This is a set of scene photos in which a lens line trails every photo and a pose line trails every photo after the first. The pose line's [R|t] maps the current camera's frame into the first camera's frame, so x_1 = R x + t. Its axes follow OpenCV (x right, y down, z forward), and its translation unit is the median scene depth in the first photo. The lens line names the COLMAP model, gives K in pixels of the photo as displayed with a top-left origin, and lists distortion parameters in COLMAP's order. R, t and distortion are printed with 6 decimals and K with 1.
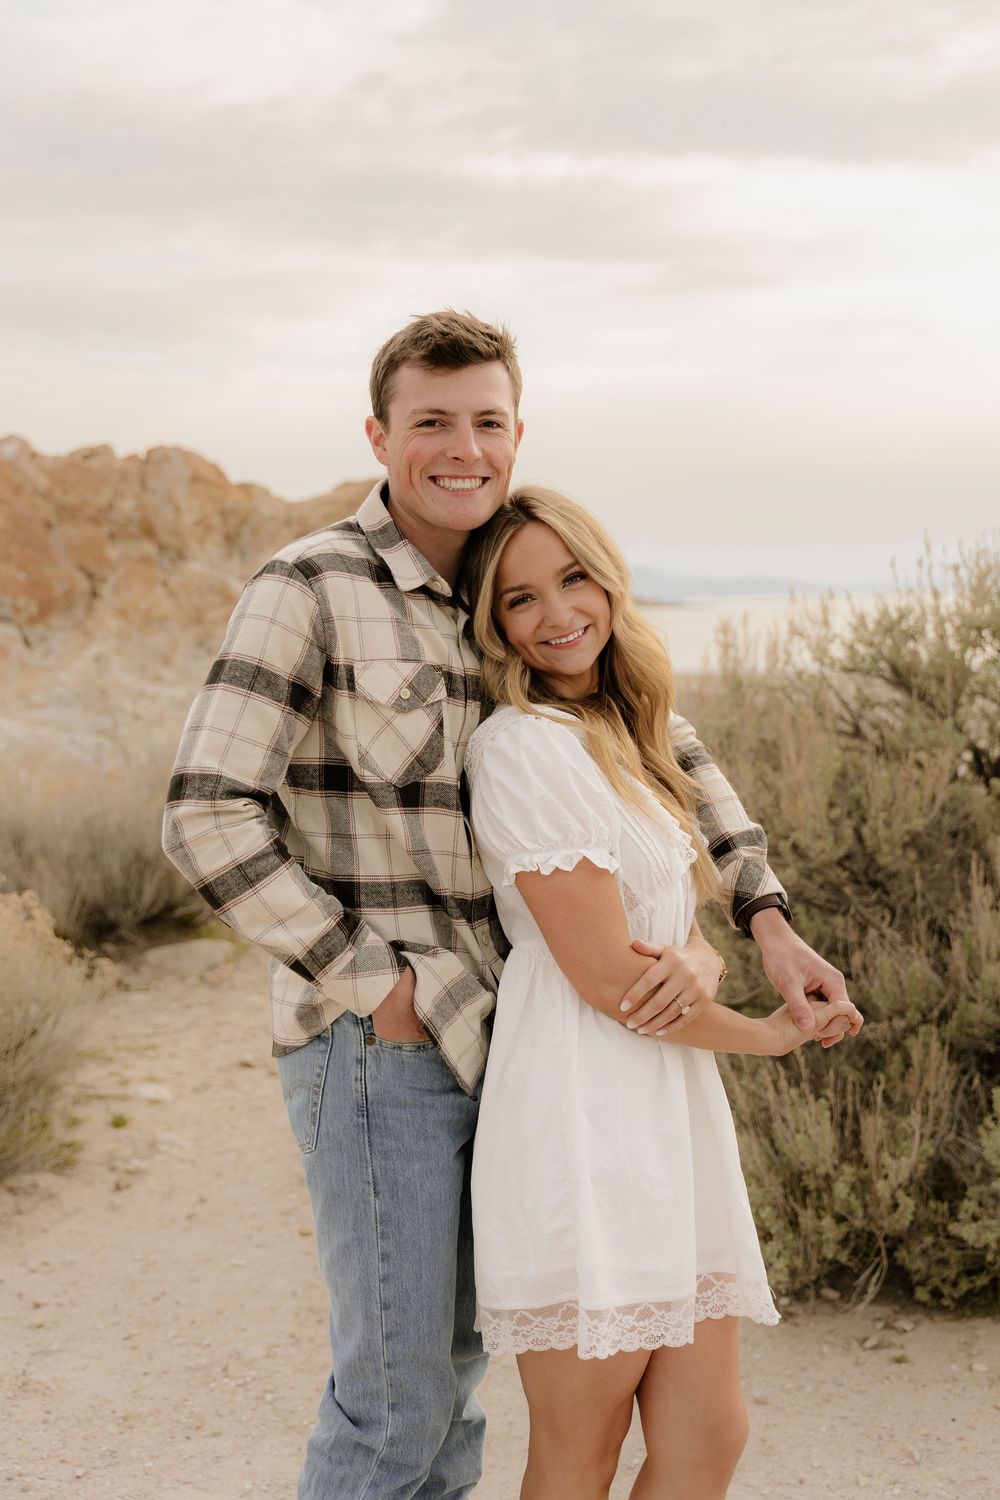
lens RADIAL K [[1922.0, 0, 518.1], [0, 1922.0, 688.8], [0, 0, 1]] dist [0.015273, -0.027245]
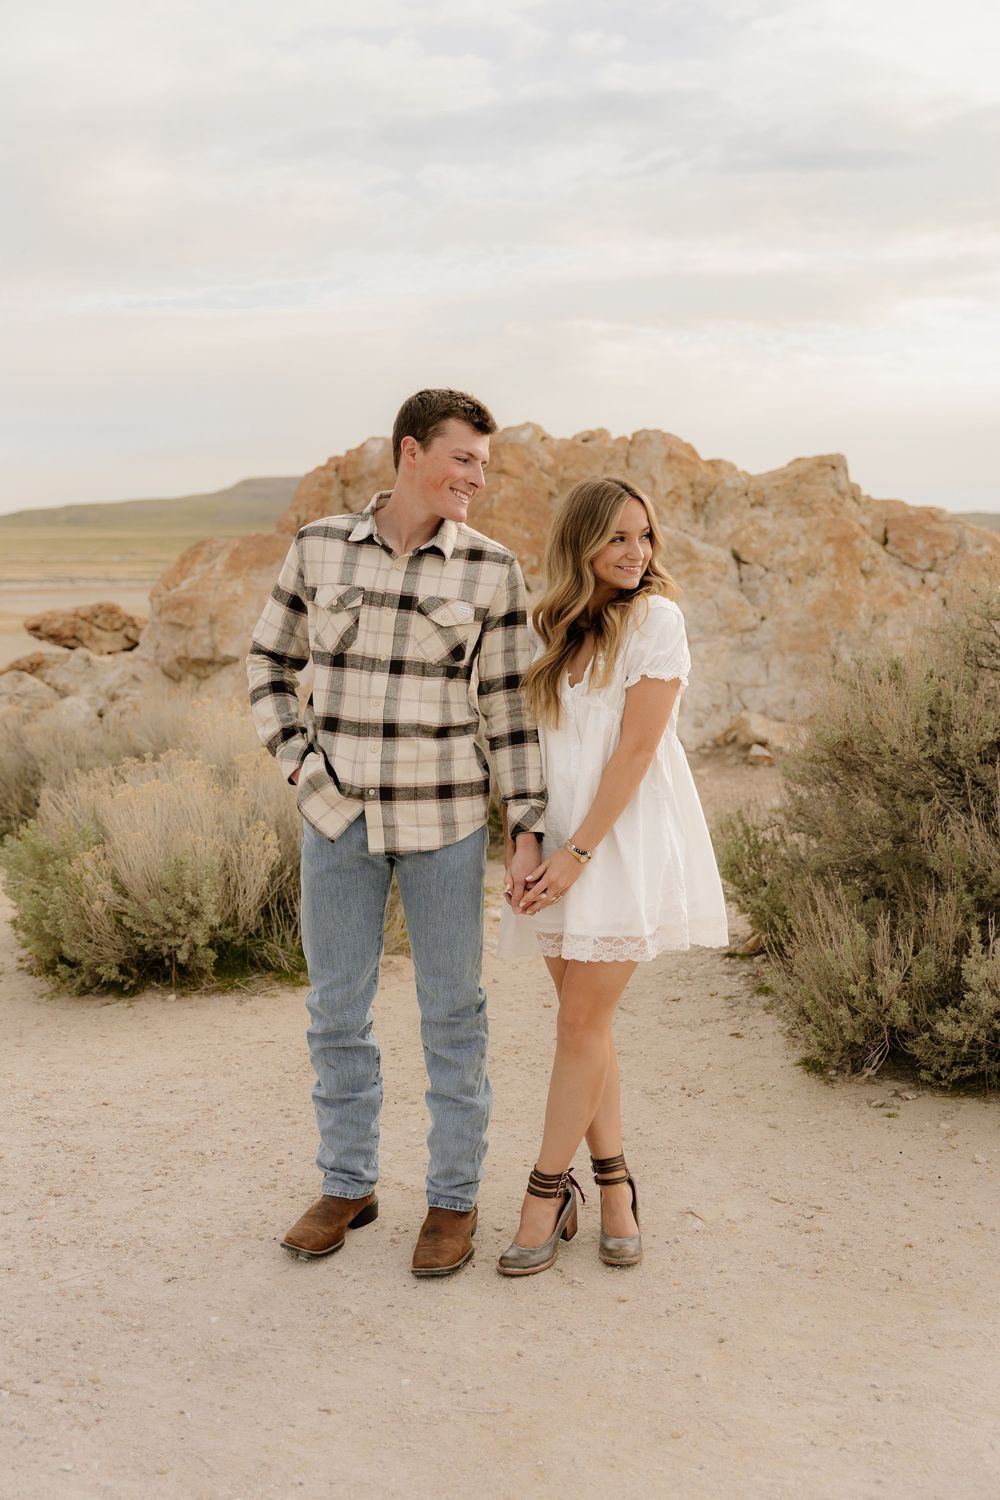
lens RADIAL K [[1723.5, 0, 536.8], [0, 1723.5, 739.1], [0, 0, 1]] dist [0.009762, -0.008351]
pose [[0.948346, 0.048566, -0.313499, 0.318095], [-0.030132, 0.997534, 0.063384, 0.008570], [0.315804, -0.050663, 0.947471, -0.227468]]
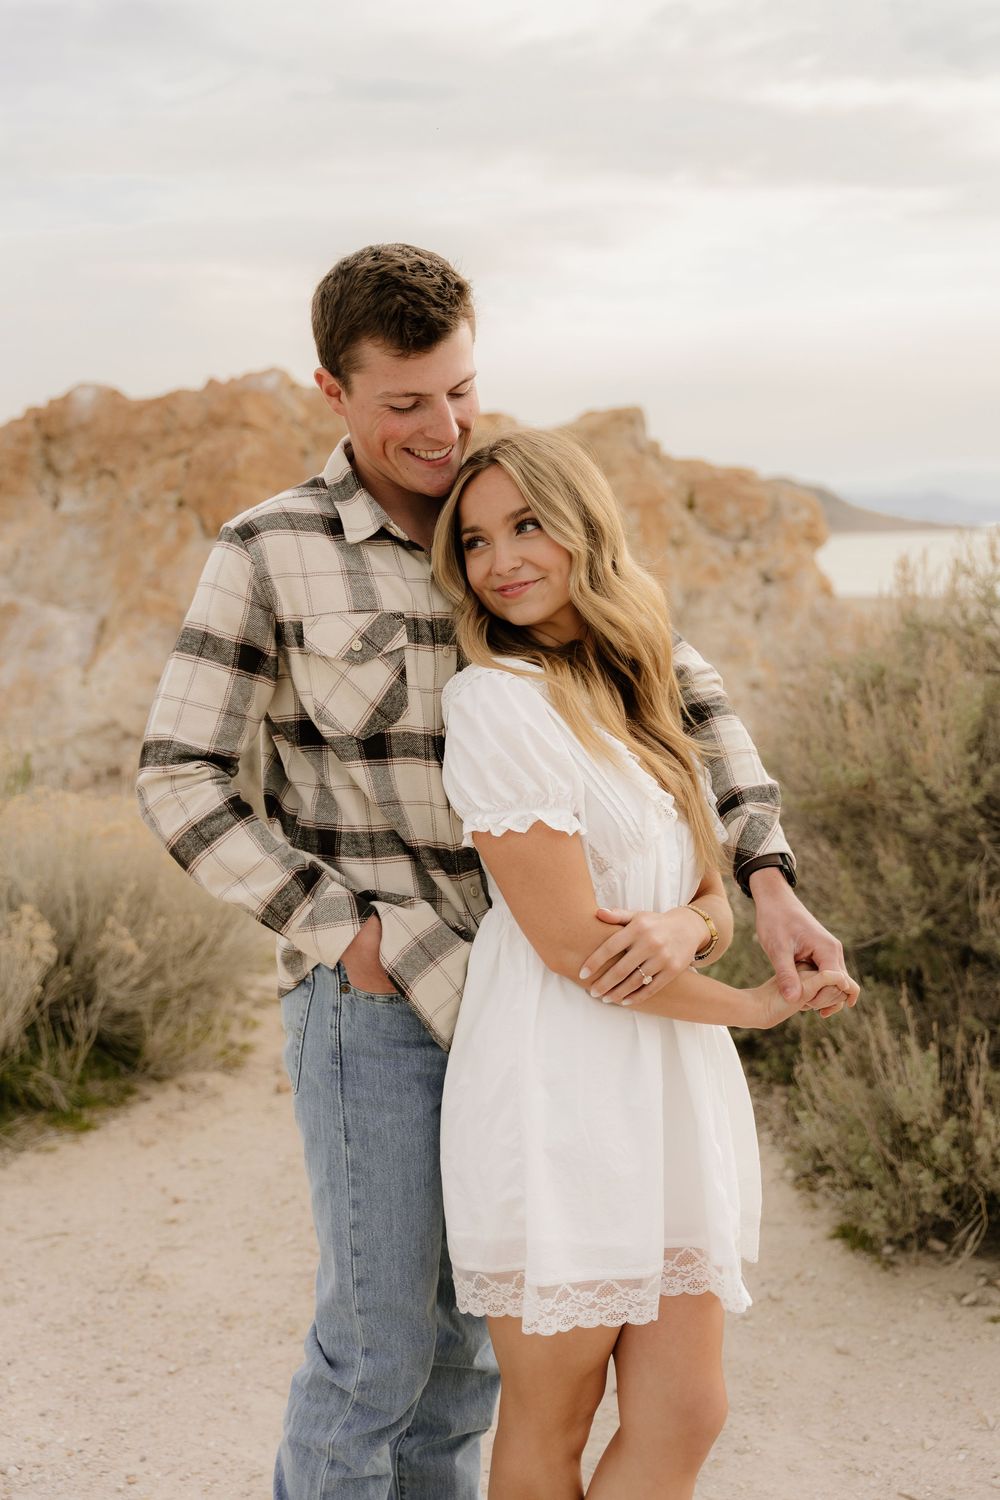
lens RADIAL K [[1839.4, 0, 518.7], [0, 1839.4, 691.0], [0, 0, 1]] dist [0.018738, -0.023082]
pose [[0.987761, 0.024372, -0.154060, 0.091177], [-0.017412, 0.998773, 0.046362, -0.009907], [0.155001, -0.043112, 0.986973, 0.047158]]
